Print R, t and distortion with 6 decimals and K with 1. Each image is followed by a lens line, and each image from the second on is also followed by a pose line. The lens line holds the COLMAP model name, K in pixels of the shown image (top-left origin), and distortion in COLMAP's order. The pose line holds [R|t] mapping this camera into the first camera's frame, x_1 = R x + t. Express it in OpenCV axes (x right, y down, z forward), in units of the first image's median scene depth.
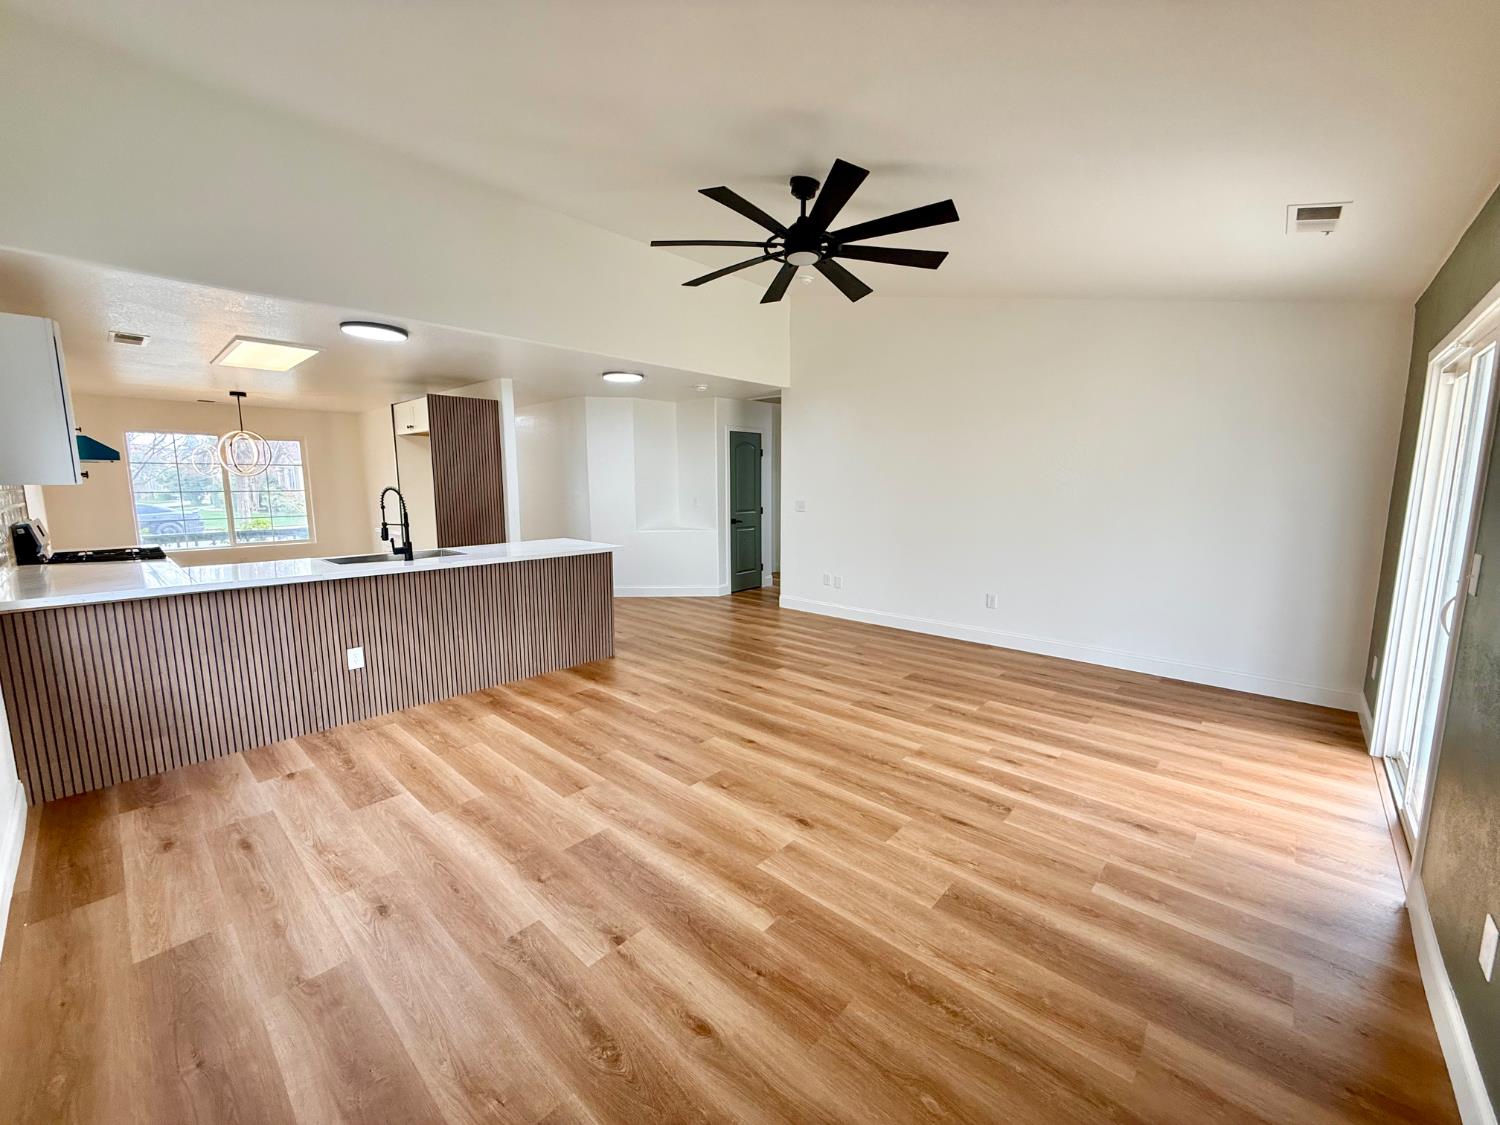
lens RADIAL K [[596.1, 0, 744.4], [0, 596.1, 563.0], [0, 0, 1]] dist [-0.000043, -0.000009]
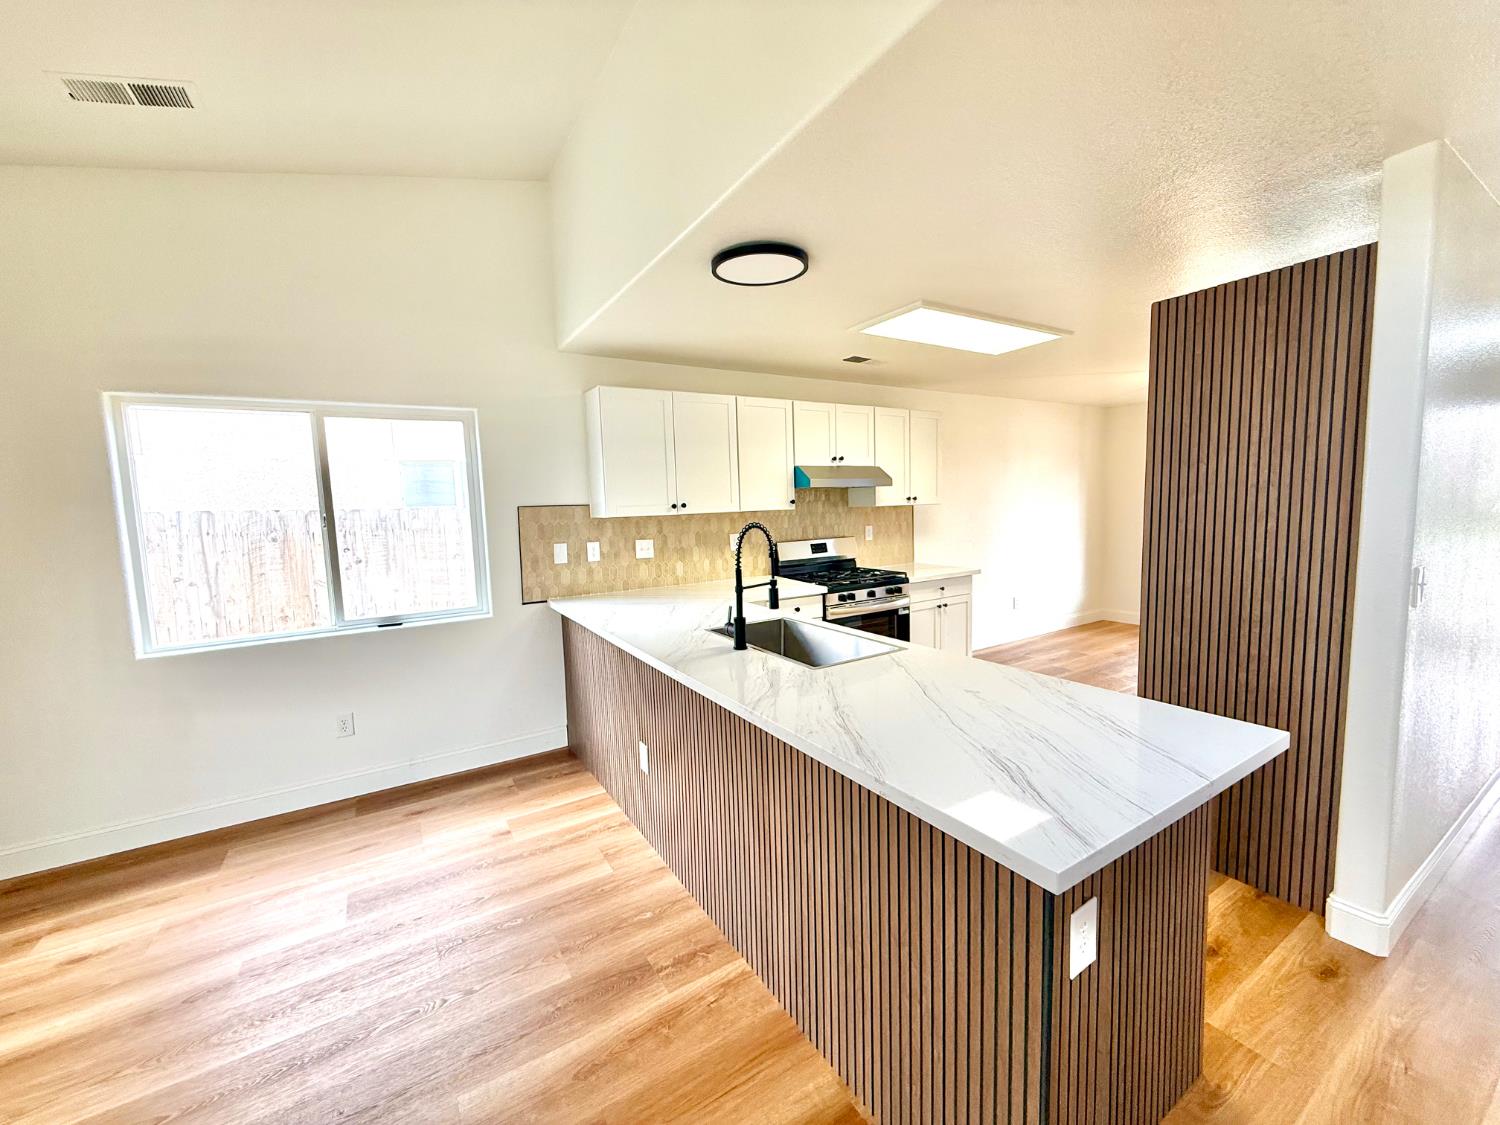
lens RADIAL K [[596.1, 0, 744.4], [0, 596.1, 563.0], [0, 0, 1]] dist [-0.000043, -0.000009]
pose [[-0.277079, 0.102879, -0.955324, -0.011407], [-0.098490, 0.985973, 0.134745, -0.147765], [0.955786, 0.131425, -0.263060, 1.022681]]
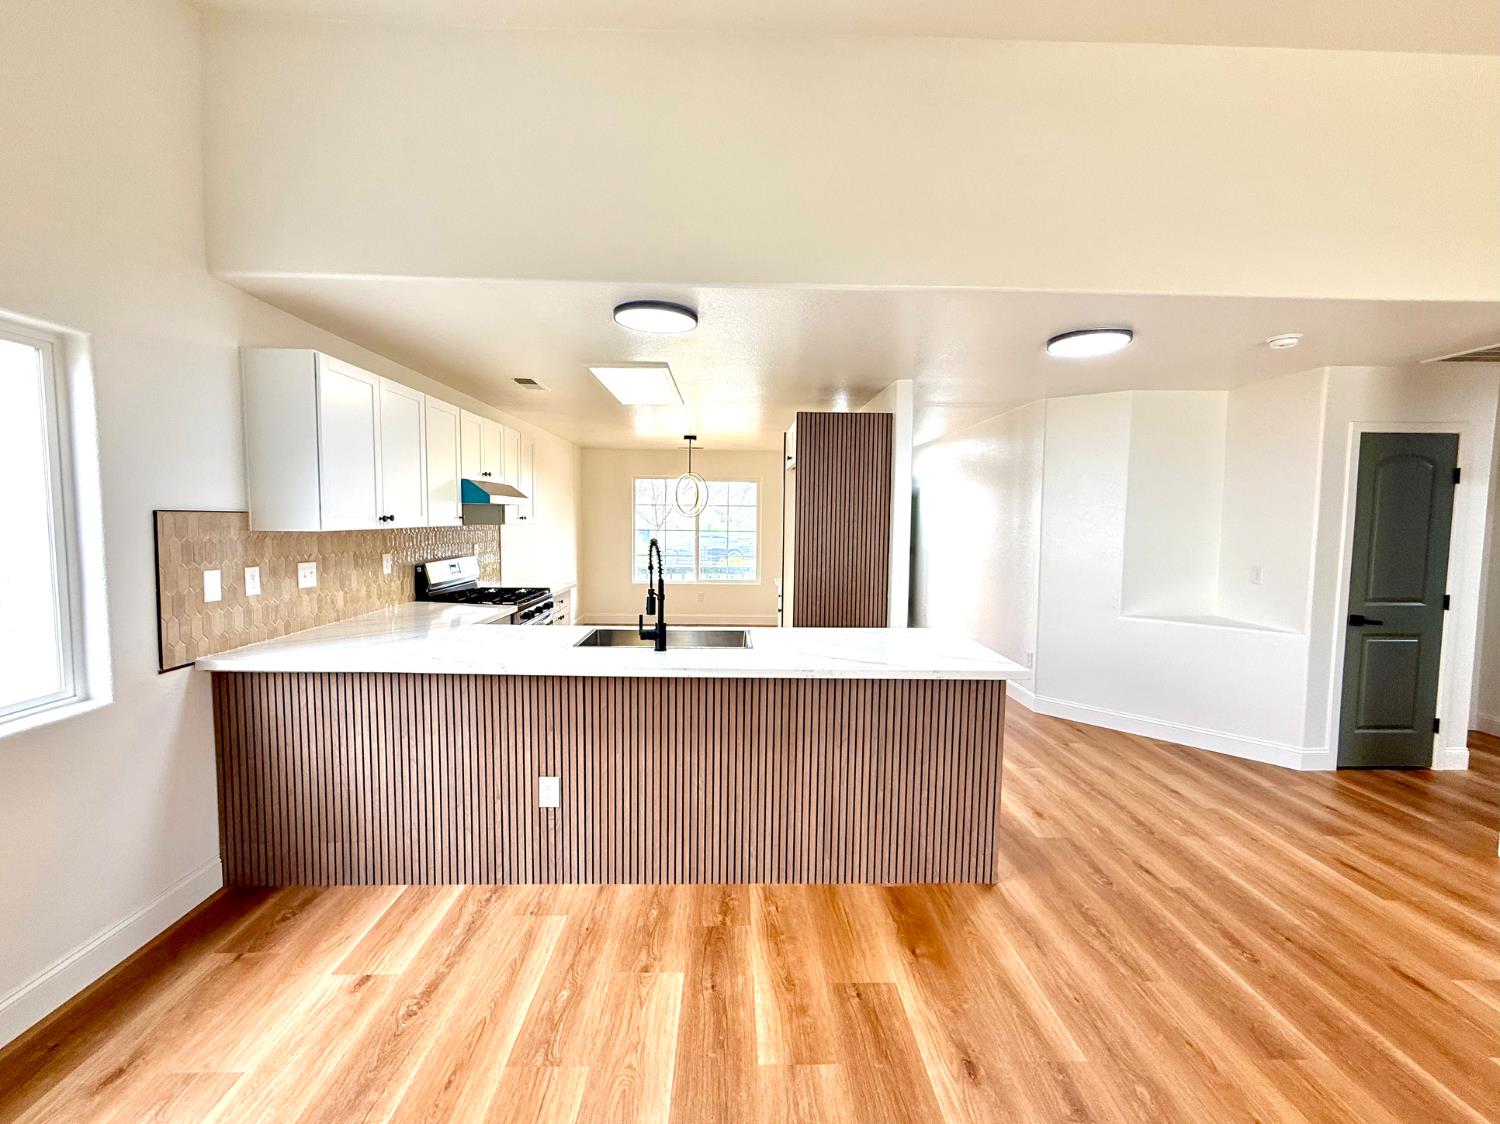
lens RADIAL K [[621.1, 0, 744.1], [0, 621.1, 561.7], [0, 0, 1]] dist [-0.000941, 0.000033]
pose [[0.694002, 0.061442, -0.717346, -0.008185], [-0.110911, 0.993582, -0.022199, -0.086602], [0.711379, 0.094967, 0.696363, 0.514496]]
